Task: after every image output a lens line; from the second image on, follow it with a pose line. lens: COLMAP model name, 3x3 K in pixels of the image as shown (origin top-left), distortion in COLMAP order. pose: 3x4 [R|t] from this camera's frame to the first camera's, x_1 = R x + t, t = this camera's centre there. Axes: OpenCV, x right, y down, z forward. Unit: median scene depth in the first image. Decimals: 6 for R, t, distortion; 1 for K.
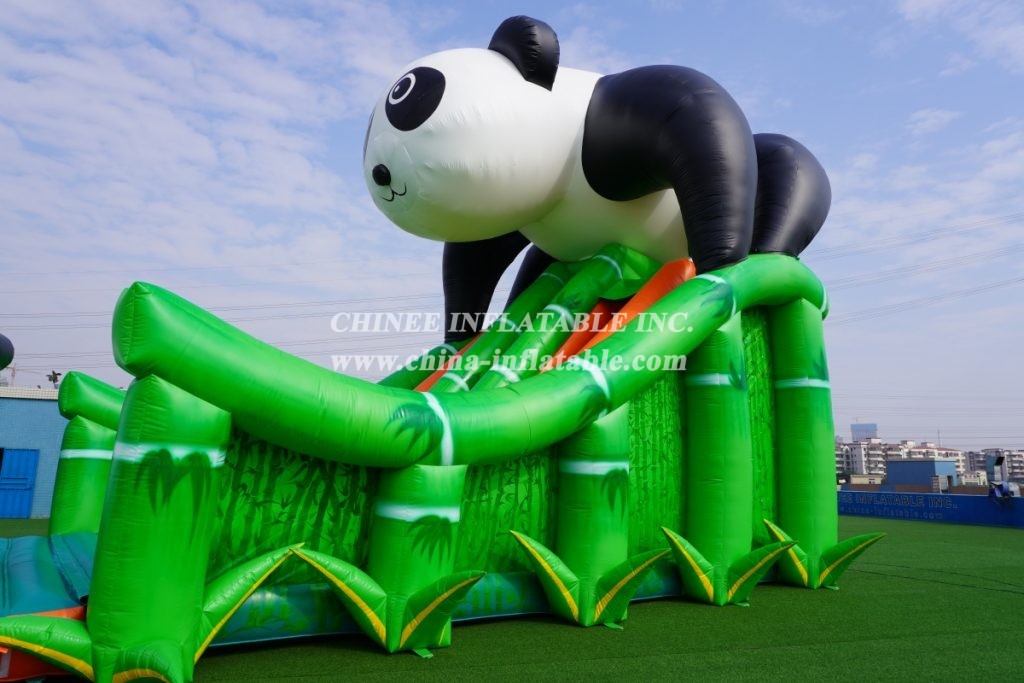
lens RADIAL K [[745.8, 0, 512.0], [0, 745.8, 341.5], [0, 0, 1]] dist [-0.006003, -0.001635]
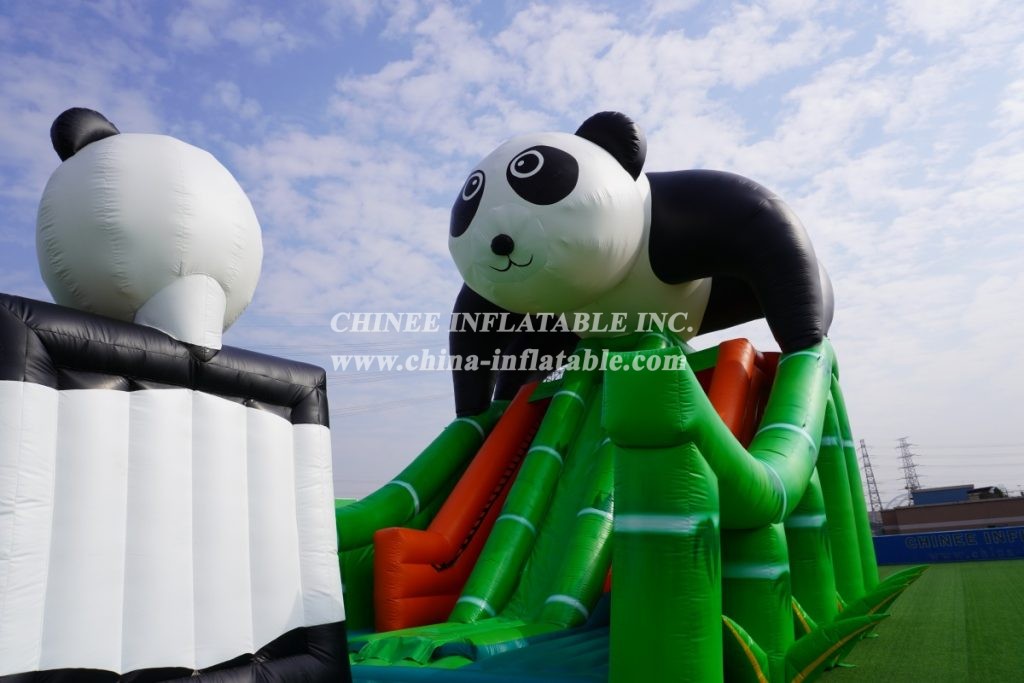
lens RADIAL K [[718.8, 0, 512.0], [0, 718.8, 359.5], [0, 0, 1]] dist [-0.003152, 0.001817]
pose [[0.927142, 0.019842, 0.374185, -0.571450], [0.008636, 0.997200, -0.074276, 0.003439], [-0.374612, 0.072096, 0.924375, 0.119310]]
